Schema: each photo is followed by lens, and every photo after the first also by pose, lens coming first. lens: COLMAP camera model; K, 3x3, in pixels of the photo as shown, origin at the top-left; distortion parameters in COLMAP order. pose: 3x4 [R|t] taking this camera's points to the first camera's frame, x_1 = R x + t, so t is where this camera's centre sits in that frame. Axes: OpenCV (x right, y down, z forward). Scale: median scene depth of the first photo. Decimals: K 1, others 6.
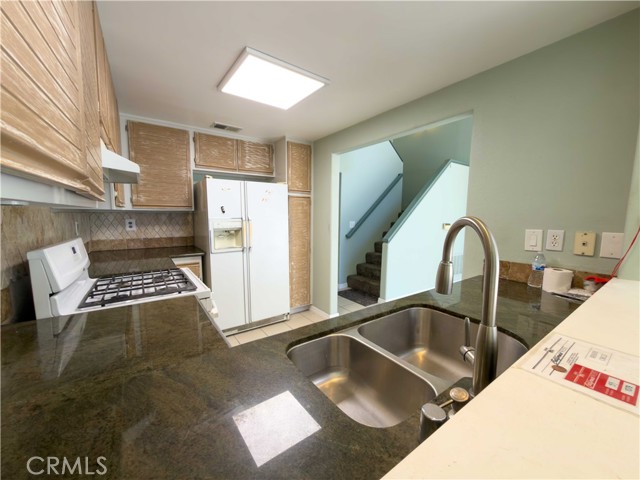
lens RADIAL K [[256.0, 0, 318.4], [0, 256.0, 243.3], [0, 0, 1]] dist [0.001266, -0.000275]
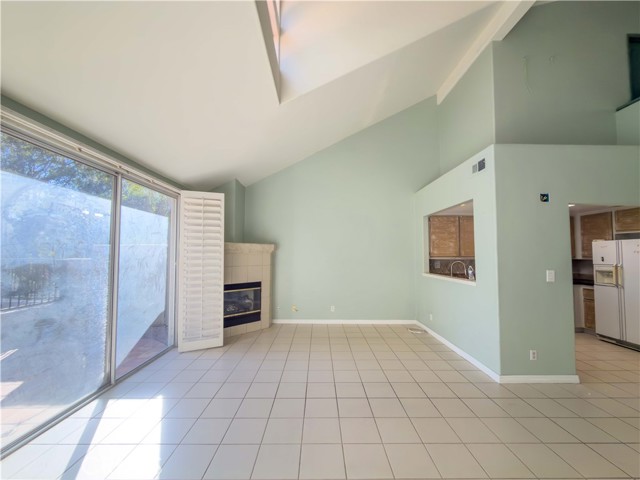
lens RADIAL K [[256.0, 0, 320.3], [0, 256.0, 242.0], [0, 0, 1]] dist [0.001266, -0.000275]
pose [[-0.559150, -0.052605, -0.827396, 1.706393], [-0.102764, 0.994686, 0.006207, -0.054616], [0.822673, 0.088497, -0.561585, 0.360574]]
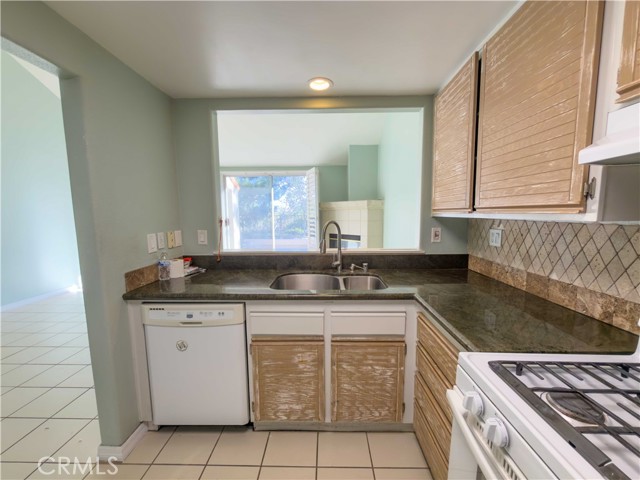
lens RADIAL K [[256.0, 0, 320.9], [0, 256.0, 242.0], [0, 0, 1]] dist [0.001266, -0.000275]
pose [[-0.809350, -0.067772, 0.583404, -0.216727], [0.068659, 0.975592, 0.208582, -0.099282], [-0.583300, 0.208872, -0.784942, 0.709575]]
